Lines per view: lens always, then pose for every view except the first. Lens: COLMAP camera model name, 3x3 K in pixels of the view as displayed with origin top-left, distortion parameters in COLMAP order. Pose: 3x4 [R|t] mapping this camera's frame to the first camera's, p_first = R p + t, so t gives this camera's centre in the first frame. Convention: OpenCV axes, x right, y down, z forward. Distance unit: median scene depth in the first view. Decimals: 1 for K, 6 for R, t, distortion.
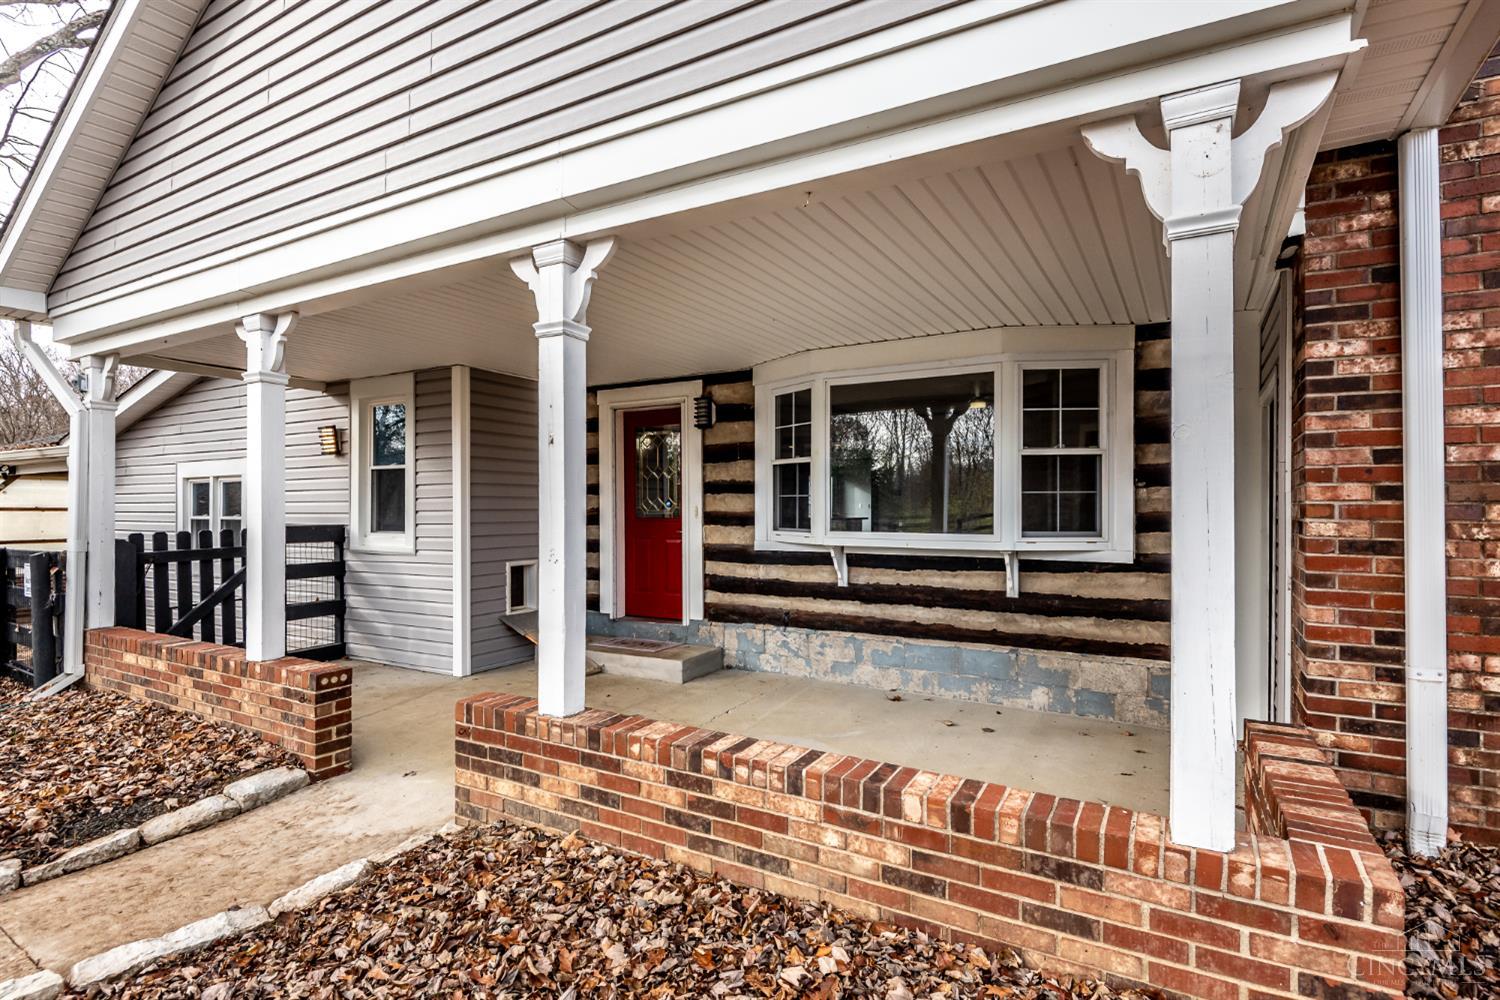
lens RADIAL K [[759.5, 0, 715.0], [0, 759.5, 499.3], [0, 0, 1]] dist [0.004499, 0.000335]
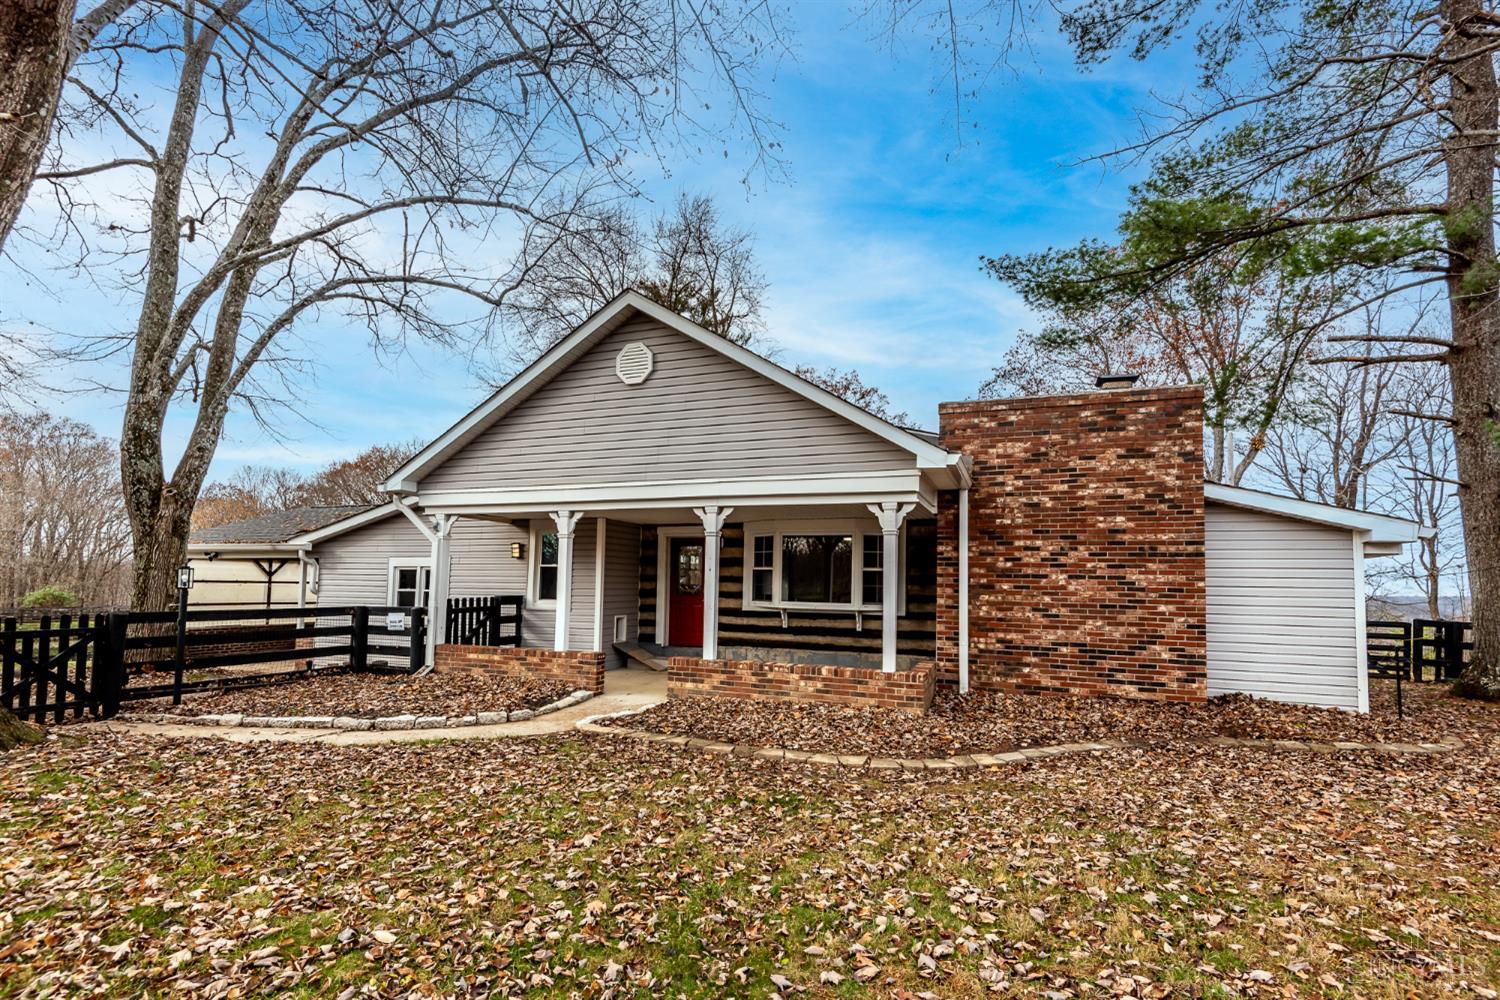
lens RADIAL K [[680.2, 0, 750.7], [0, 680.2, 543.2], [0, 0, 1]] dist [0.018793, -0.000044]
pose [[0.983057, 0.028018, 0.181148, -0.348337], [-0.019350, 0.998589, -0.049443, -0.032434], [-0.182278, 0.045100, 0.982212, -1.092556]]
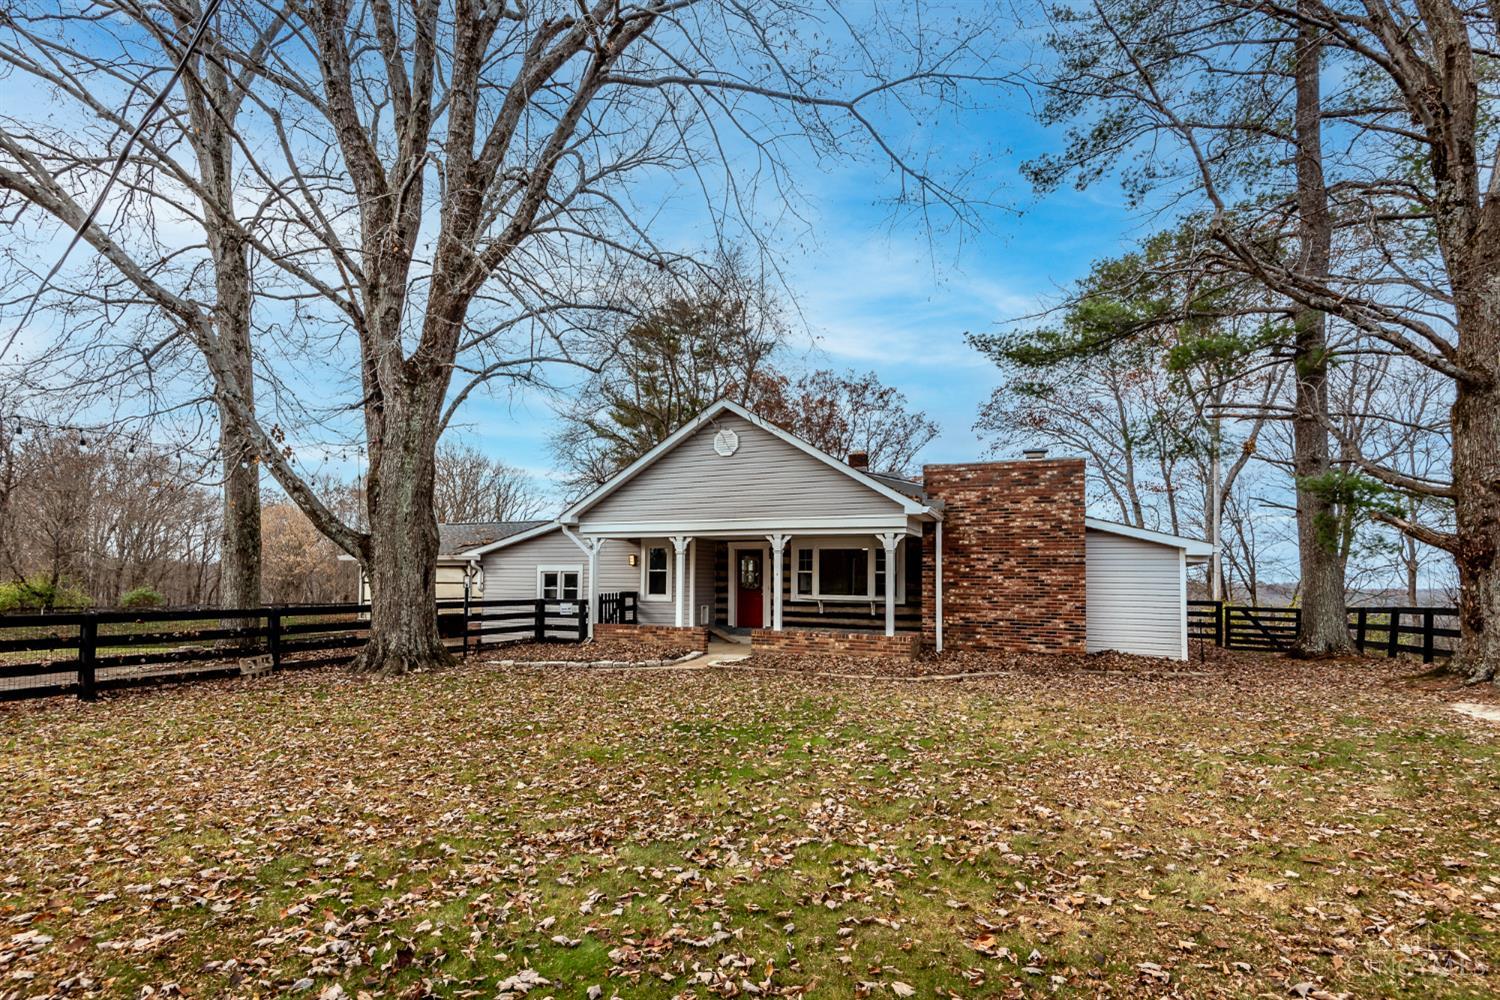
lens RADIAL K [[680.2, 0, 750.7], [0, 680.2, 543.2], [0, 0, 1]] dist [0.018793, -0.000044]
pose [[0.987961, 0.019528, 0.153464, -0.666781], [-0.012861, 0.998935, -0.044314, -0.051057], [-0.154166, 0.041807, 0.987160, -2.079802]]
